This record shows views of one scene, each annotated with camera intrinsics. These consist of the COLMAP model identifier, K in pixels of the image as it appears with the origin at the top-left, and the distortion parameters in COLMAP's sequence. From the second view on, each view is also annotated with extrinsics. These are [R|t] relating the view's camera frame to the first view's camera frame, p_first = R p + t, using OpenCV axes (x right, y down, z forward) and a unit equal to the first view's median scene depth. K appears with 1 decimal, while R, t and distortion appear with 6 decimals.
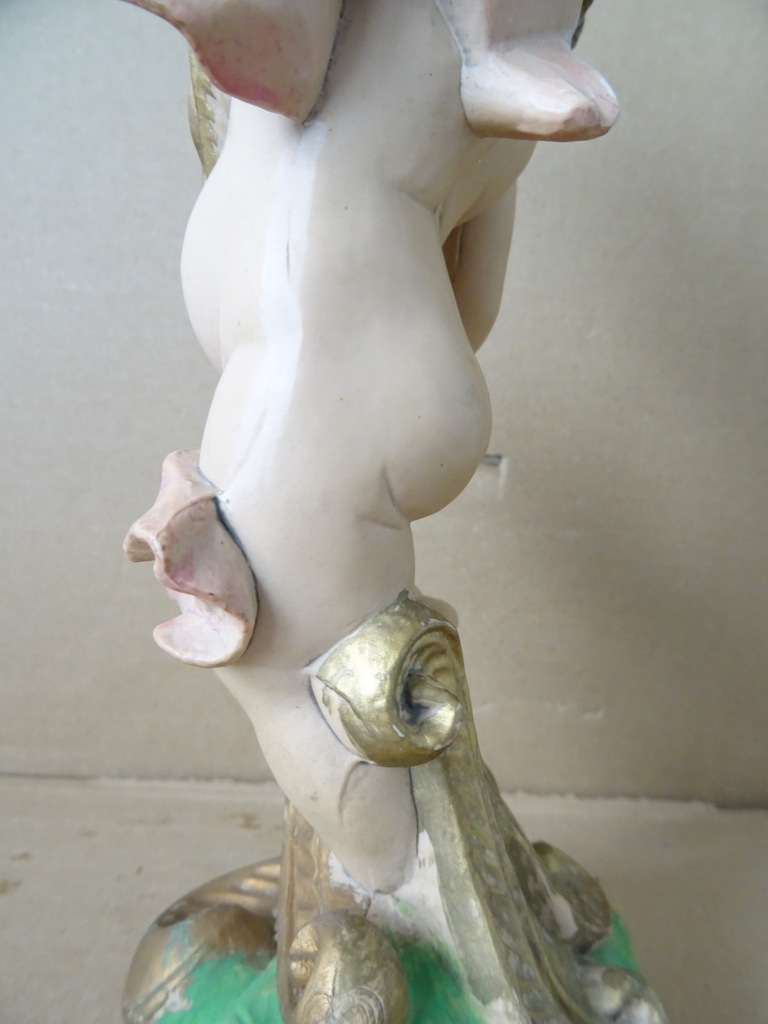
lens RADIAL K [[664.6, 0, 384.0], [0, 664.6, 512.0], [0, 0, 1]] dist [-0.033404, 0.003595]
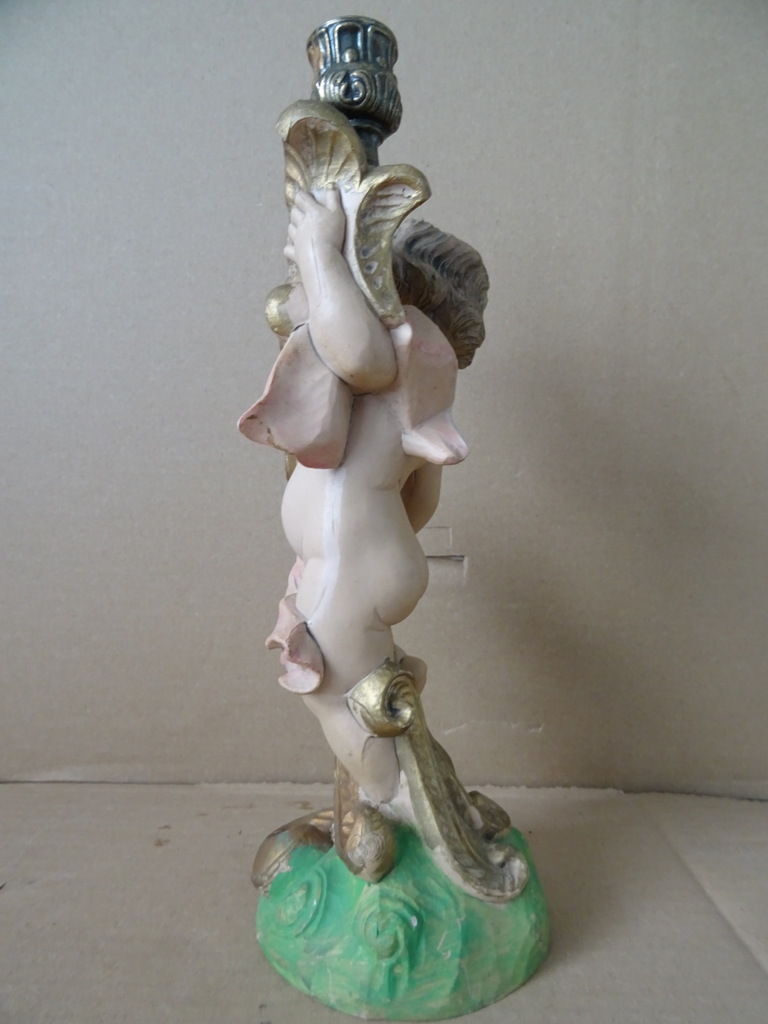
lens RADIAL K [[664.6, 0, 384.0], [0, 664.6, 512.0], [0, 0, 1]] dist [-0.033404, 0.003595]
pose [[0.998931, -0.038742, -0.025208, 0.089564], [0.037019, 0.997161, -0.065567, -0.214992], [0.027677, 0.064564, 0.997530, -1.206131]]
